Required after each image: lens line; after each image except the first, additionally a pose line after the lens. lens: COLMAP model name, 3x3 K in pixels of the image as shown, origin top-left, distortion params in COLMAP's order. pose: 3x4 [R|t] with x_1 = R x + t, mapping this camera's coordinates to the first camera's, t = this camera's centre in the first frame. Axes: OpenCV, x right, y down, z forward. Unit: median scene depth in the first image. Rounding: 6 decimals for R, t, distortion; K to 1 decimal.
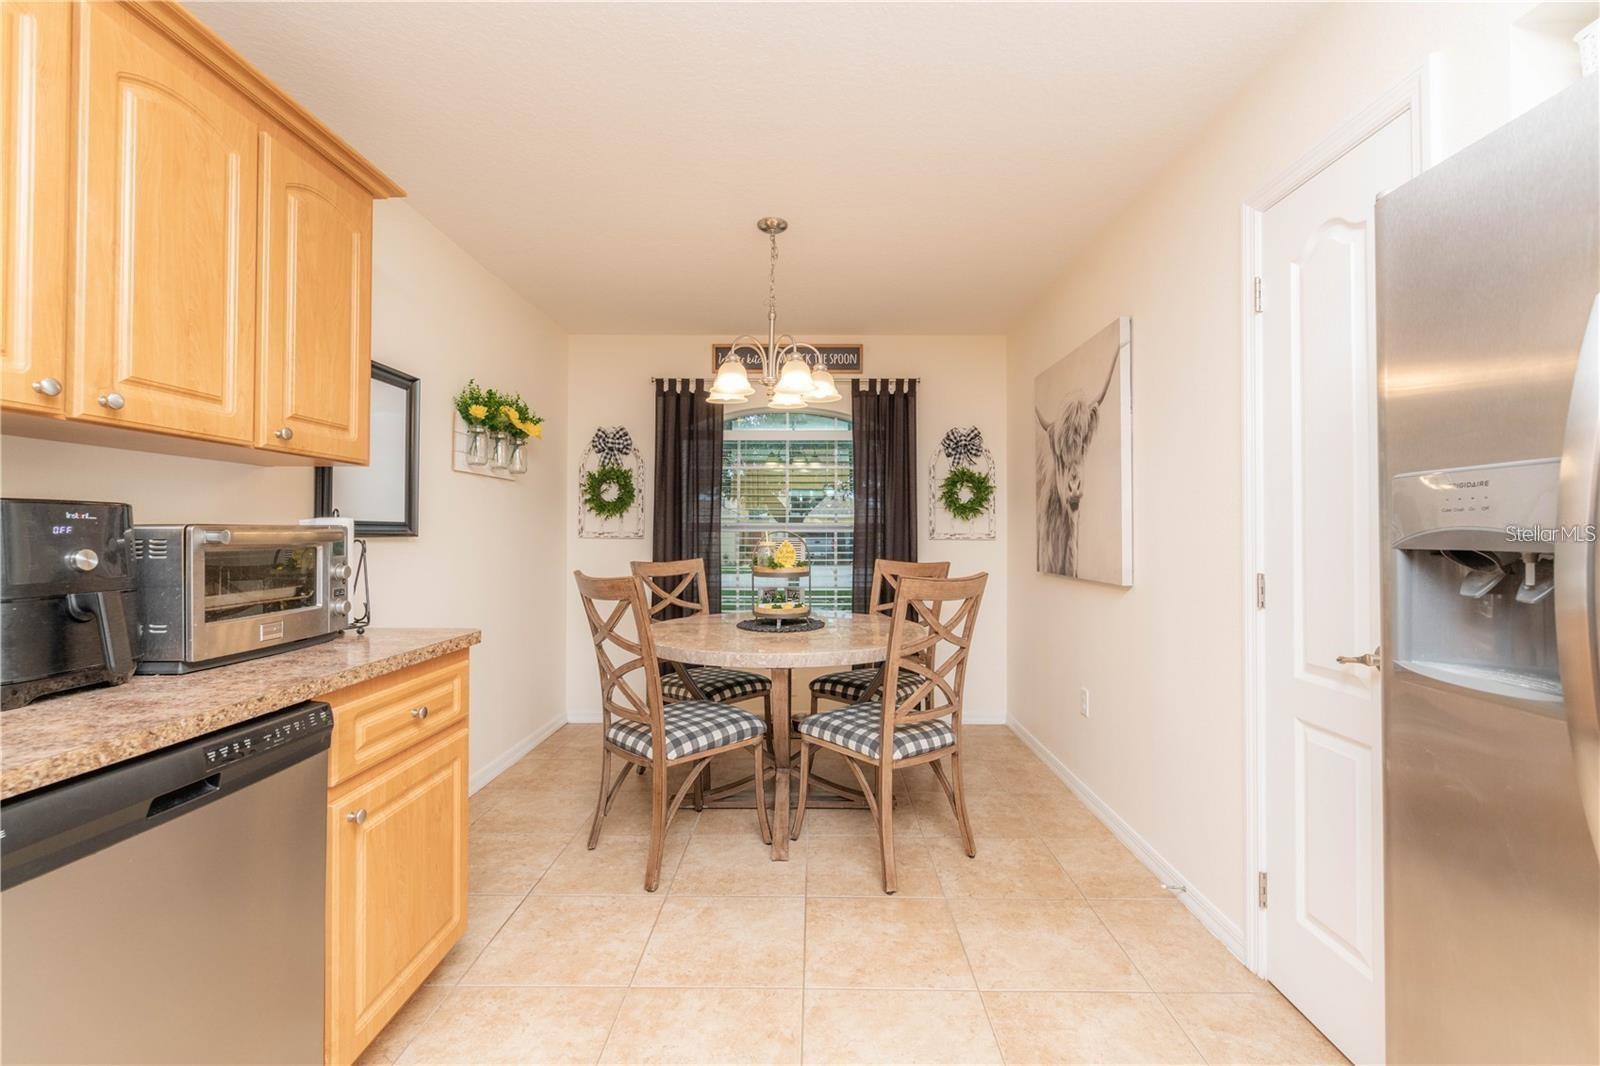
lens RADIAL K [[697.9, 0, 799.1], [0, 697.9, 523.1], [0, 0, 1]] dist [0.001711, -0.000753]
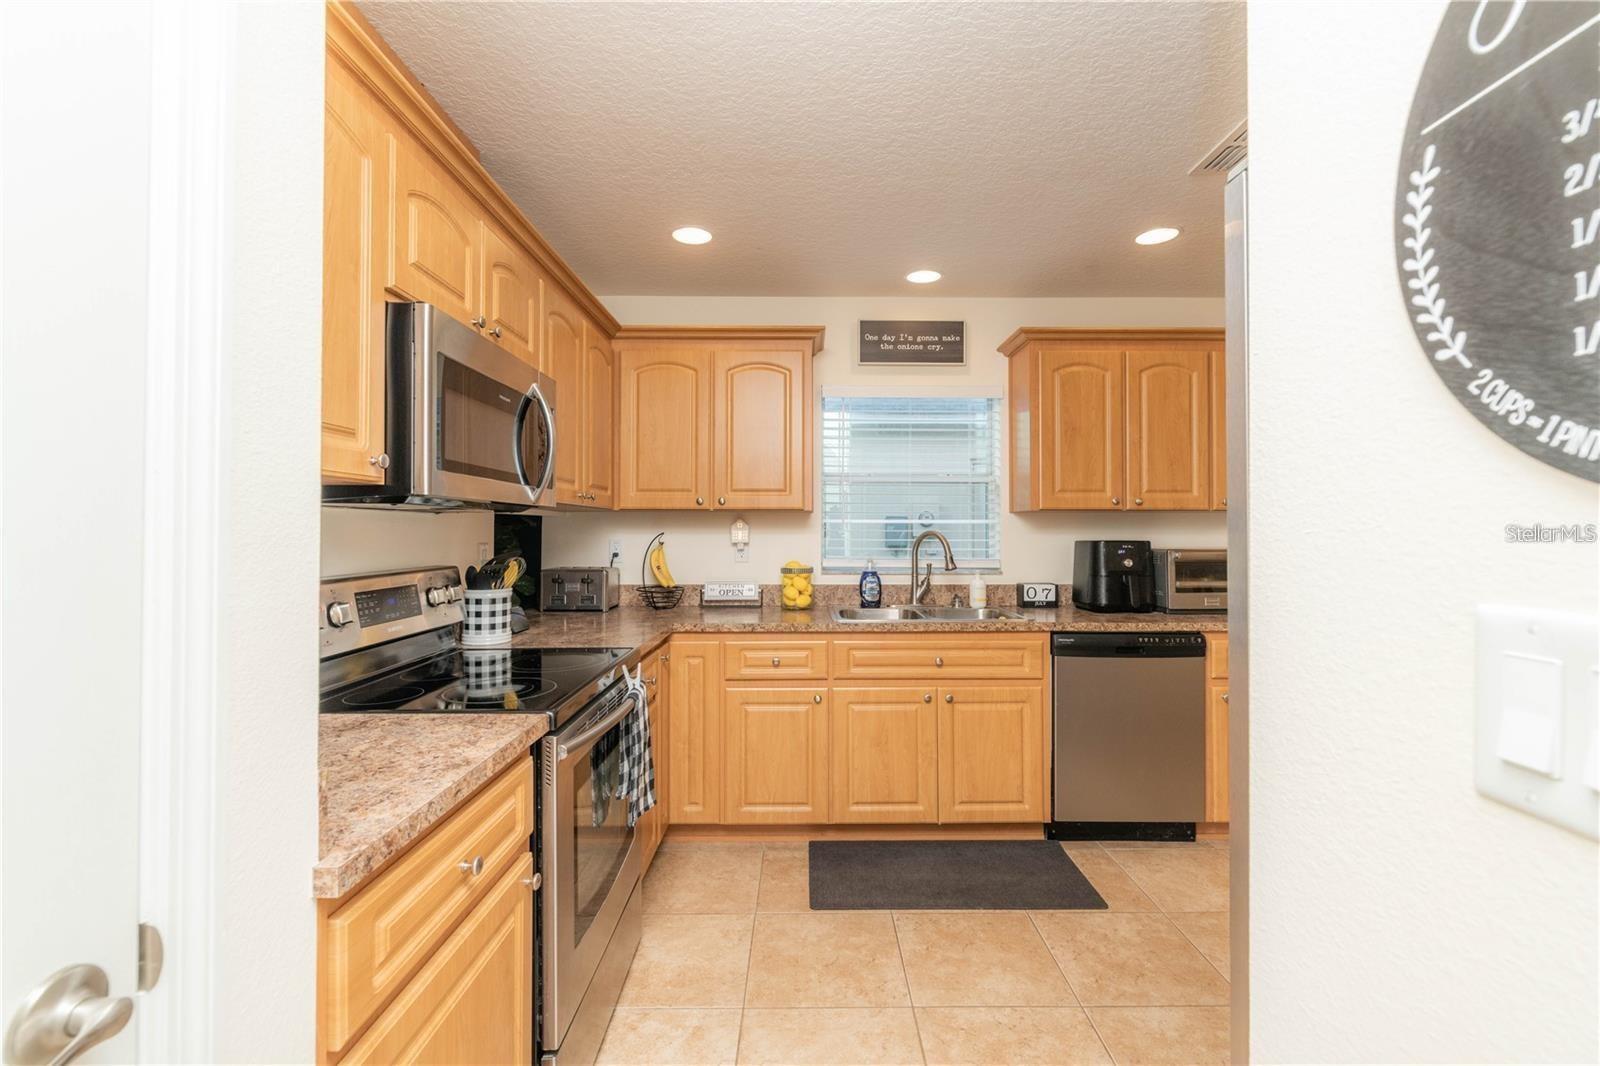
lens RADIAL K [[697.9, 0, 813.7], [0, 697.9, 526.5], [0, 0, 1]] dist [0.001711, -0.000753]
pose [[0.050514, -0.009585, -0.998677, 1.479976], [0.013449, 0.999870, -0.008916, -0.074238], [0.998633, -0.012980, 0.050636, -0.310931]]
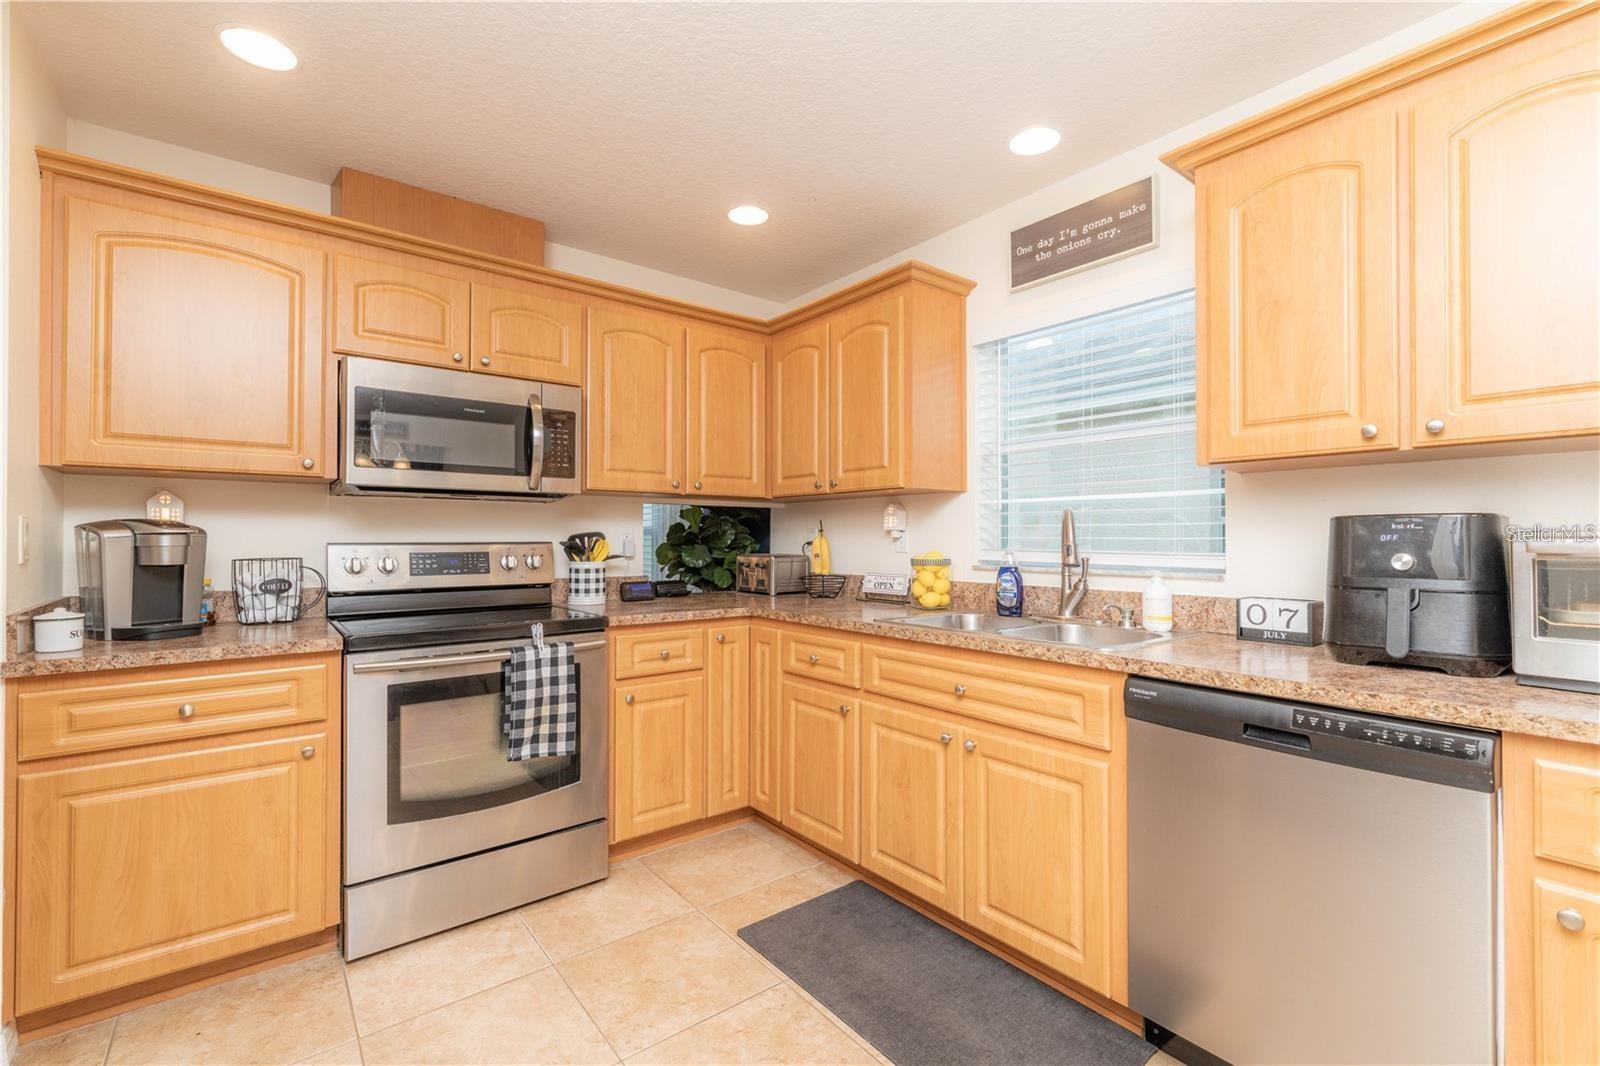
lens RADIAL K [[697.9, 0, 809.0], [0, 697.9, 535.7], [0, 0, 1]] dist [0.001711, -0.000753]
pose [[-0.759458, -0.009433, -0.650488, 0.540558], [0.003579, 0.999819, -0.018677, 0.024128], [0.650547, -0.016513, -0.759287, 1.180251]]
